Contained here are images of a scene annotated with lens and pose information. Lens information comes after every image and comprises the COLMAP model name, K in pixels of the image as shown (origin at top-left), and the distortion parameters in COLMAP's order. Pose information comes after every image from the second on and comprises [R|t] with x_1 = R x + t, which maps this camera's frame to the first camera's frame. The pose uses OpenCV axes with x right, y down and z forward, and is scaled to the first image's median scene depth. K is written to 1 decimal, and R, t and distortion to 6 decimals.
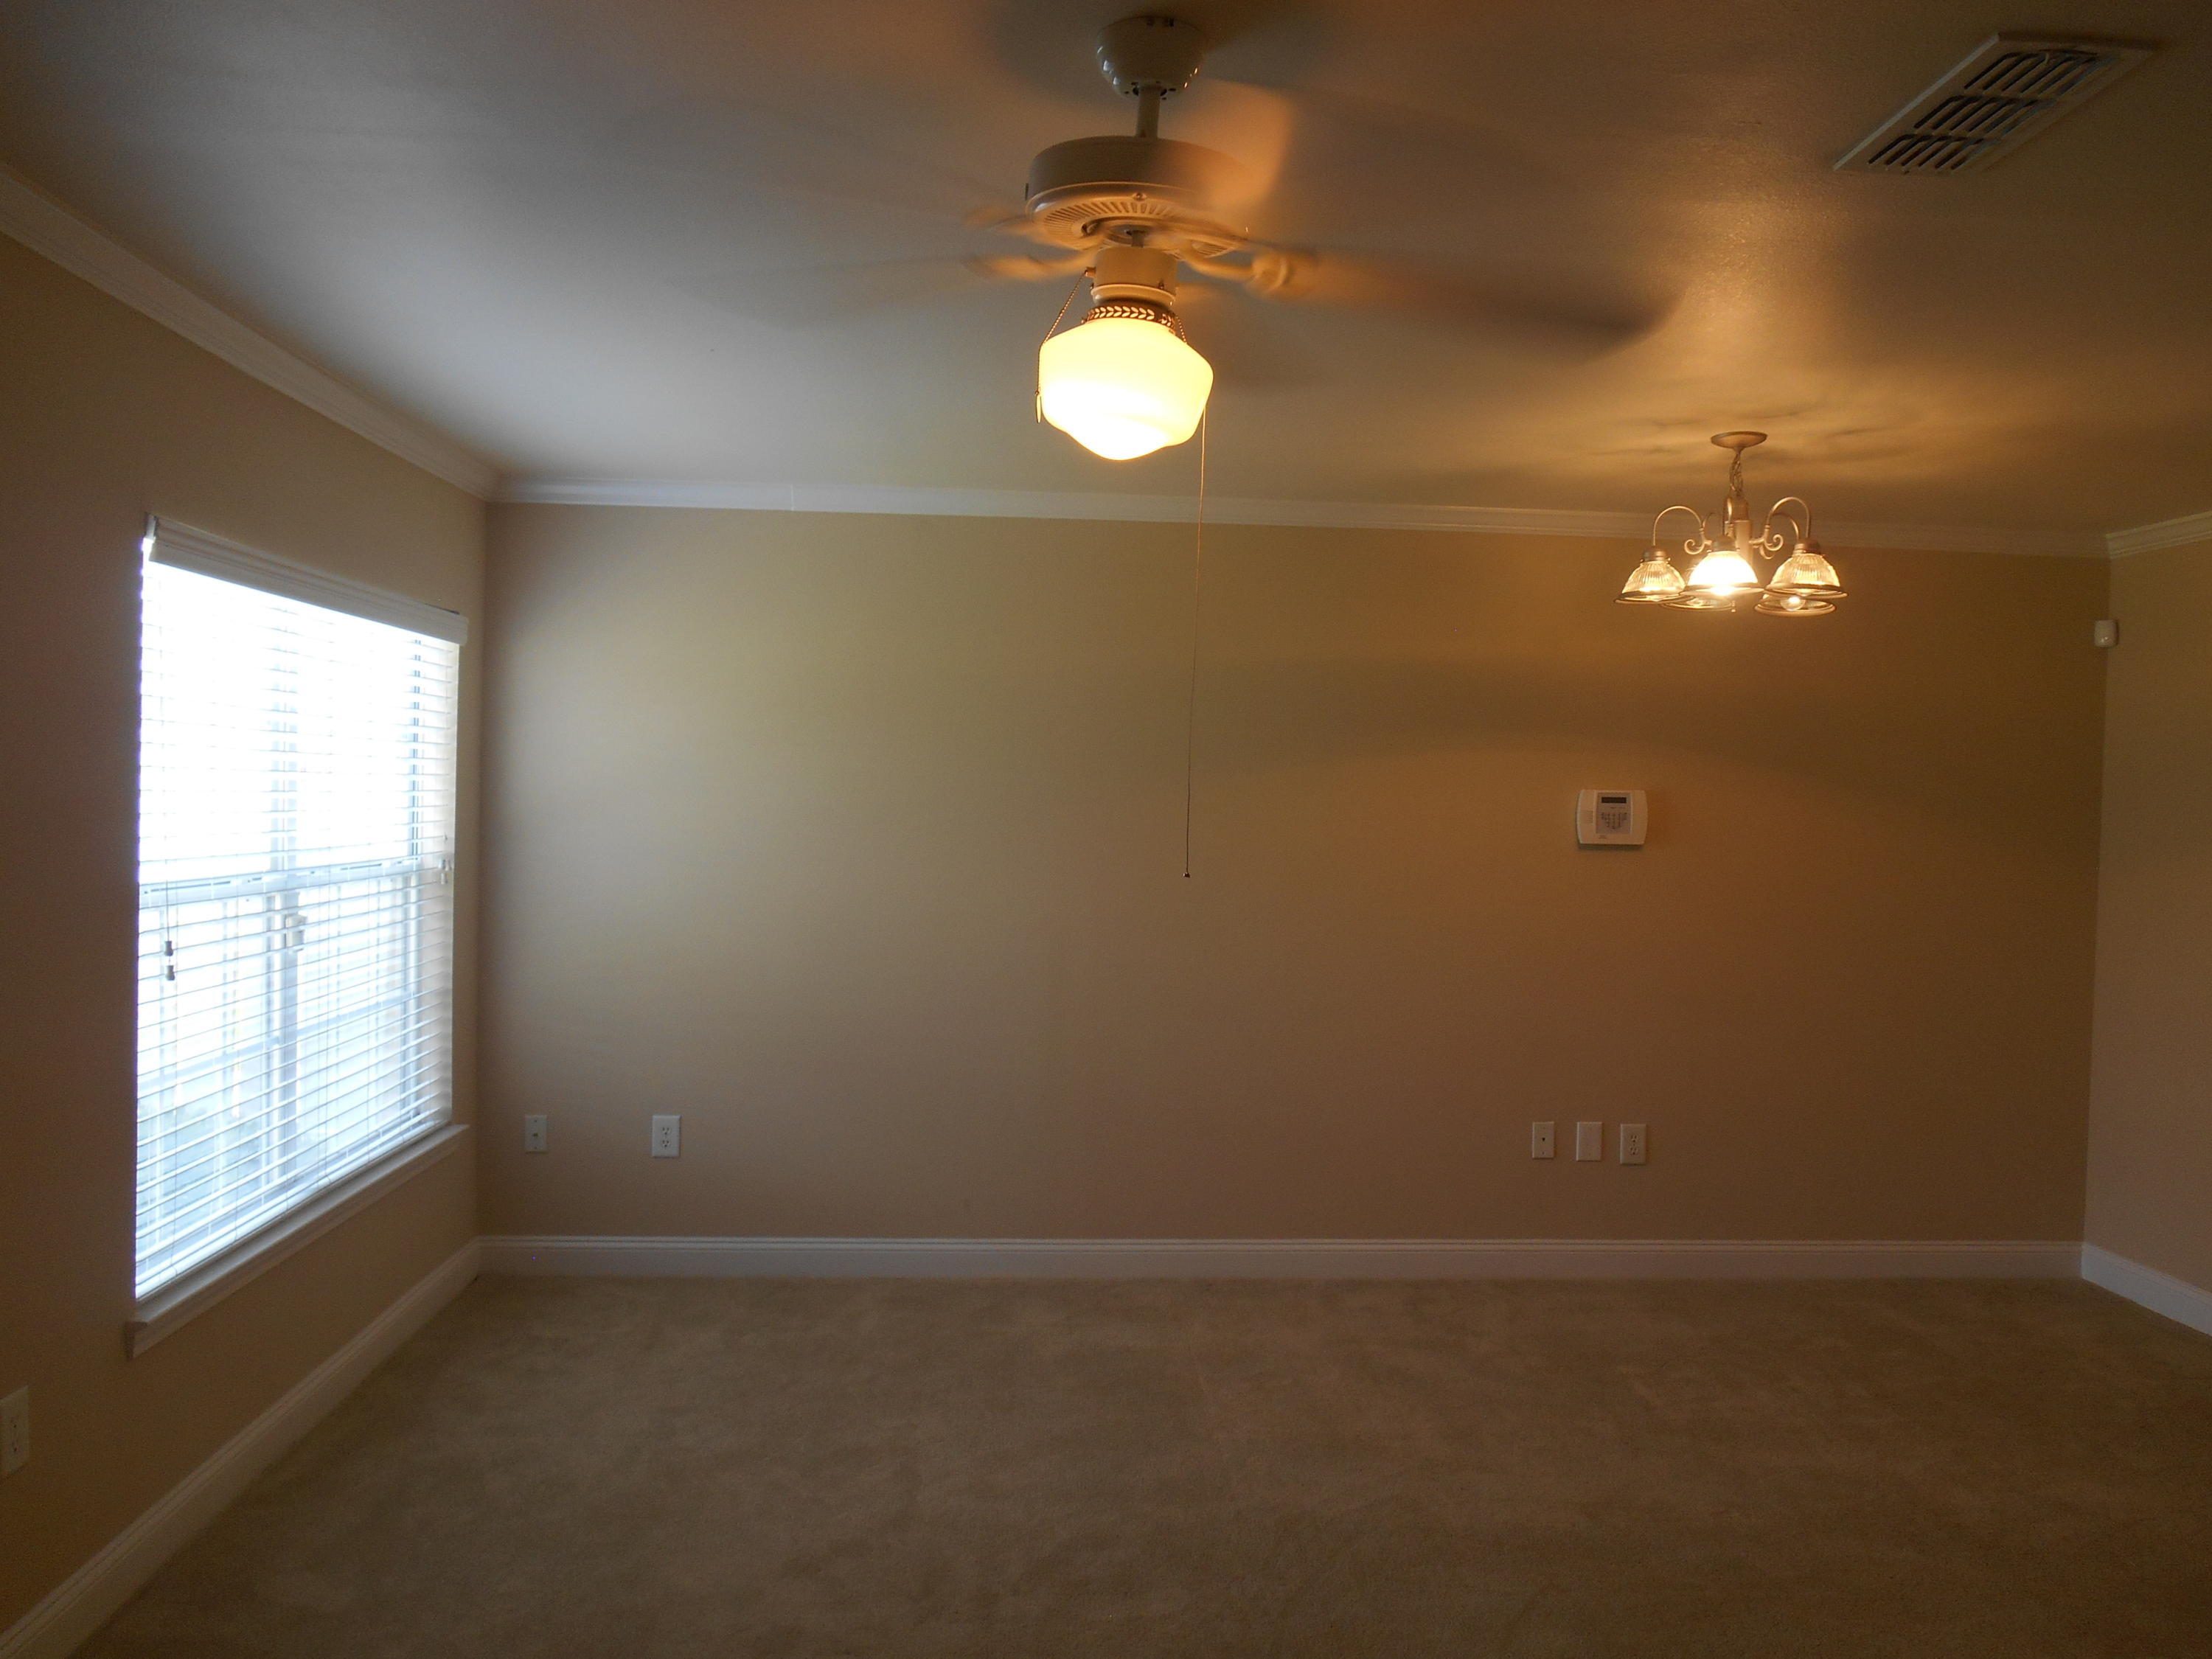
lens RADIAL K [[1658.3, 0, 1106.0], [0, 1658.3, 829.5], [0, 0, 1]] dist [-0.028909, -0.008676]
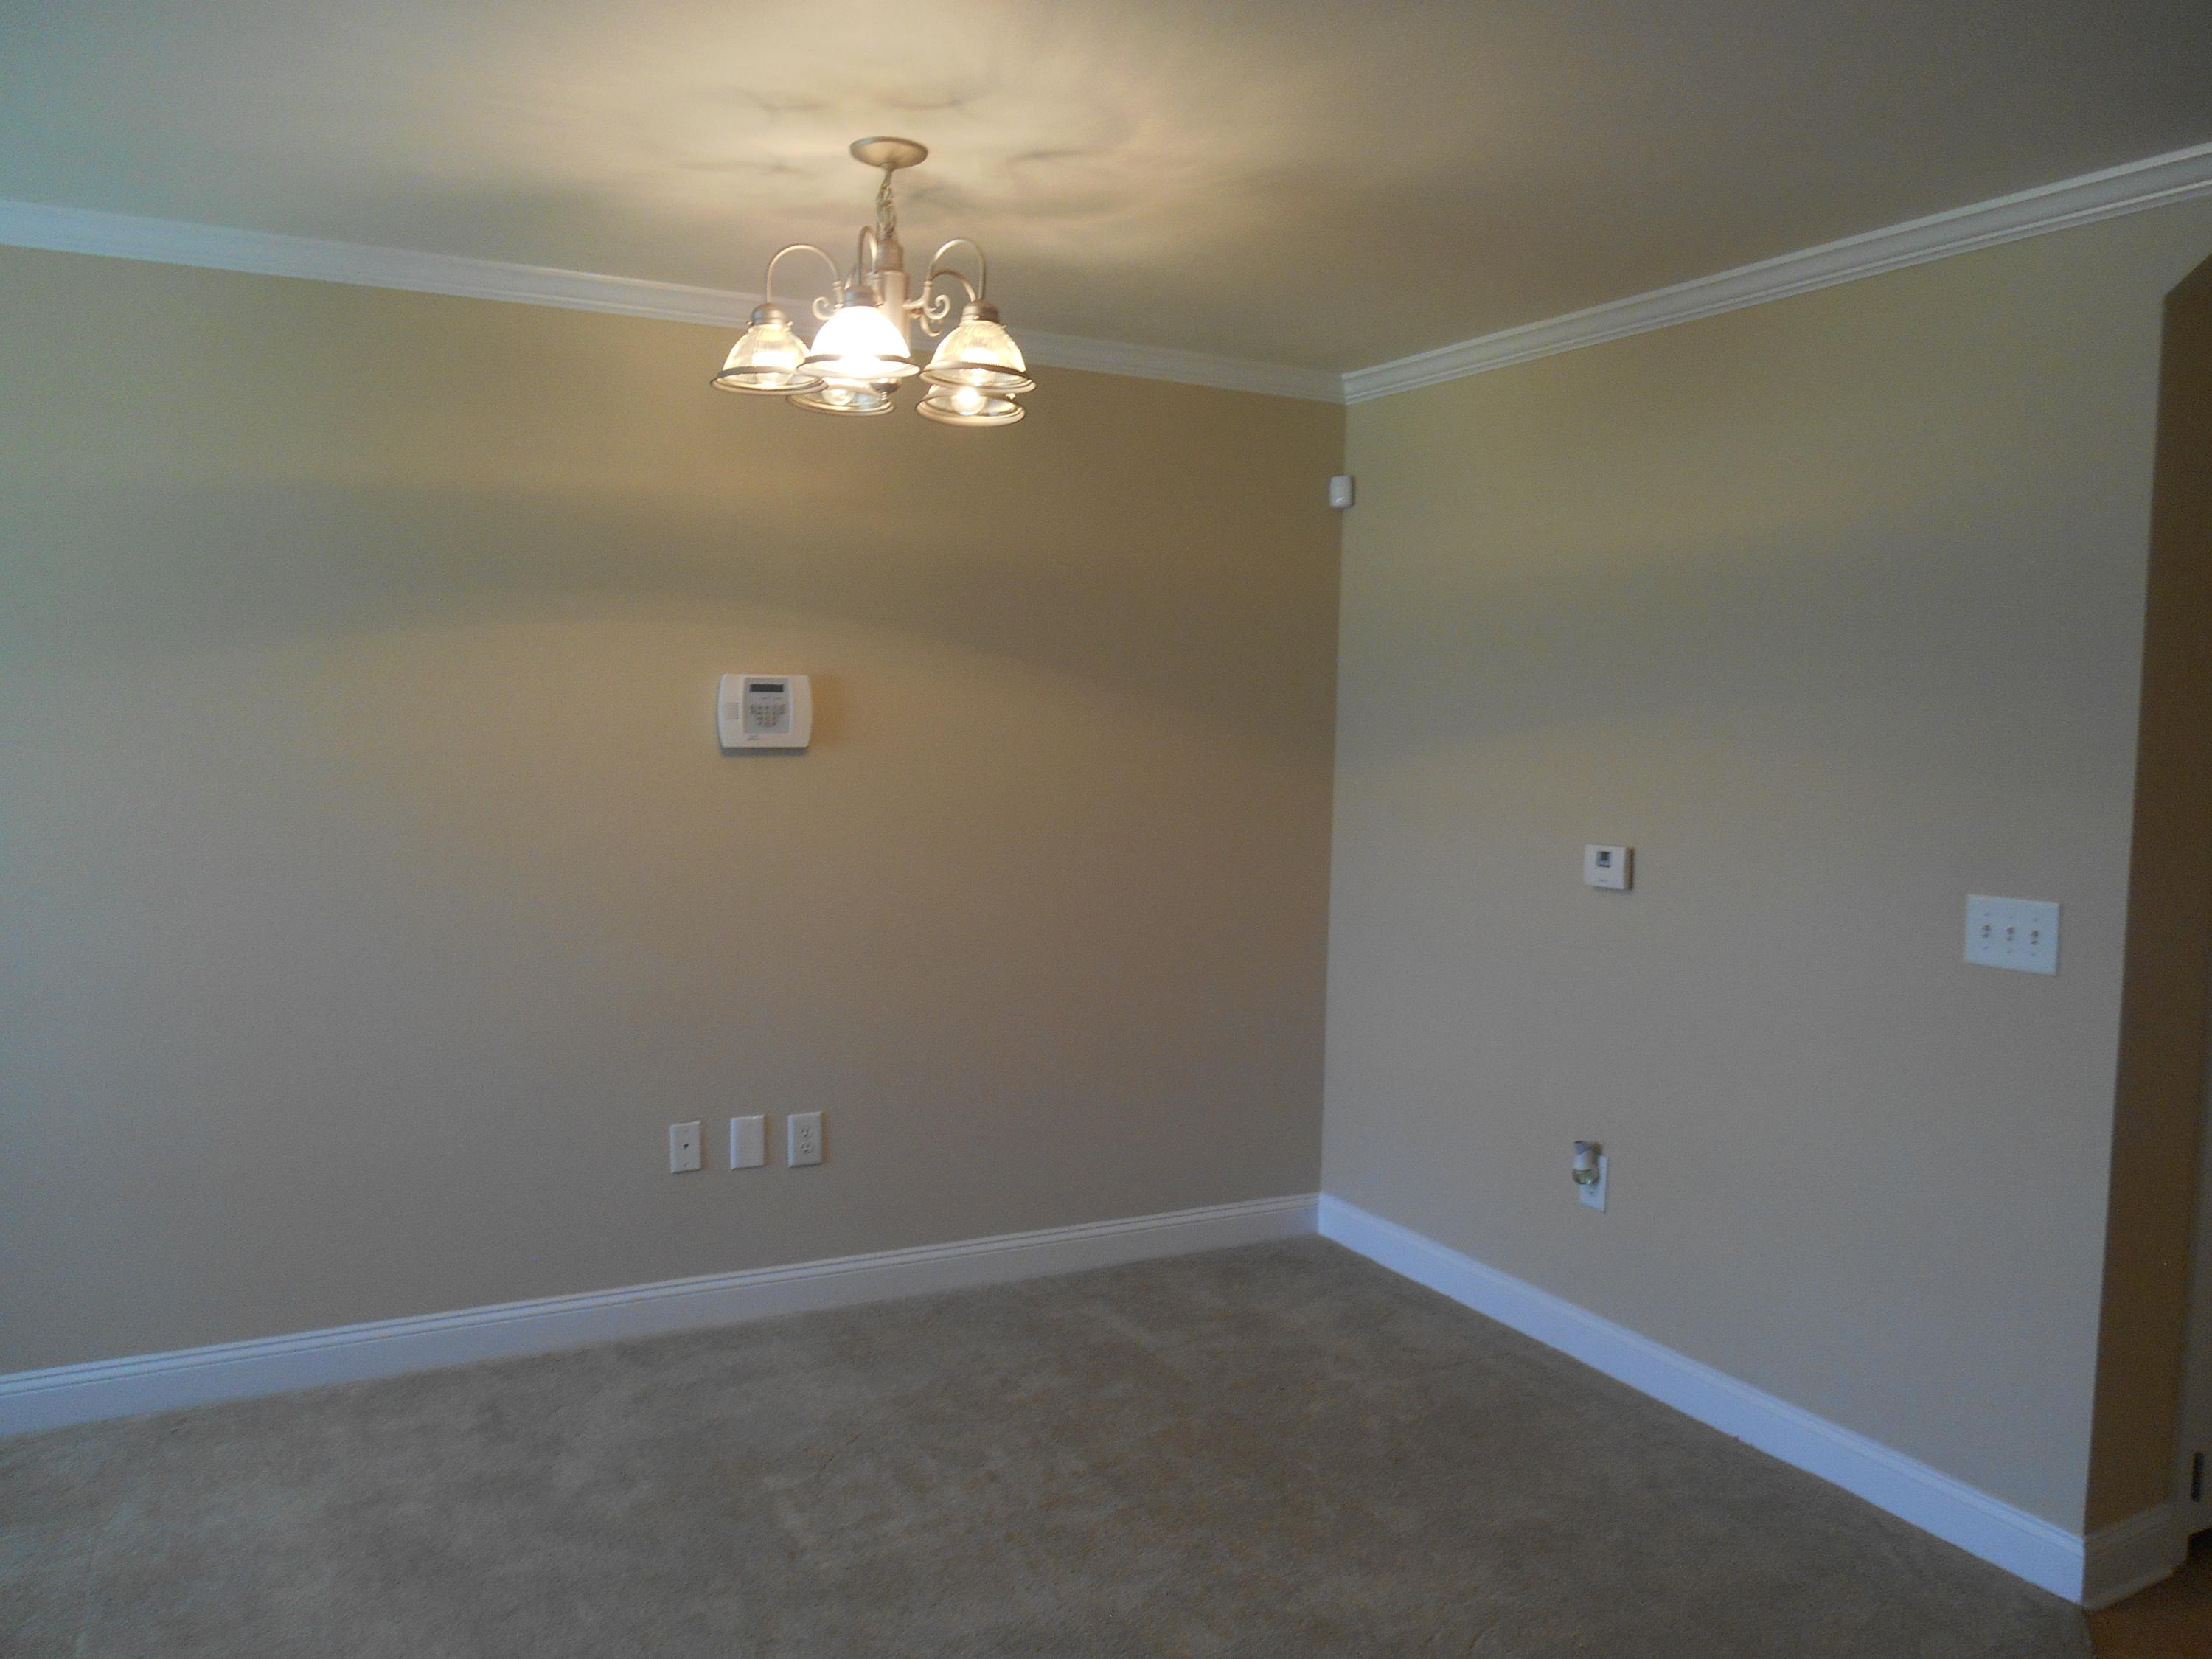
lens RADIAL K [[1646.4, 0, 1106.0], [0, 1646.4, 829.5], [0, 0, 1]] dist [-0.103191, 0.000490]
pose [[0.910289, -0.035253, 0.412469, 0.147114], [0.009401, 0.997871, 0.064541, -0.000441], [-0.413866, -0.054873, 0.908683, 0.277992]]
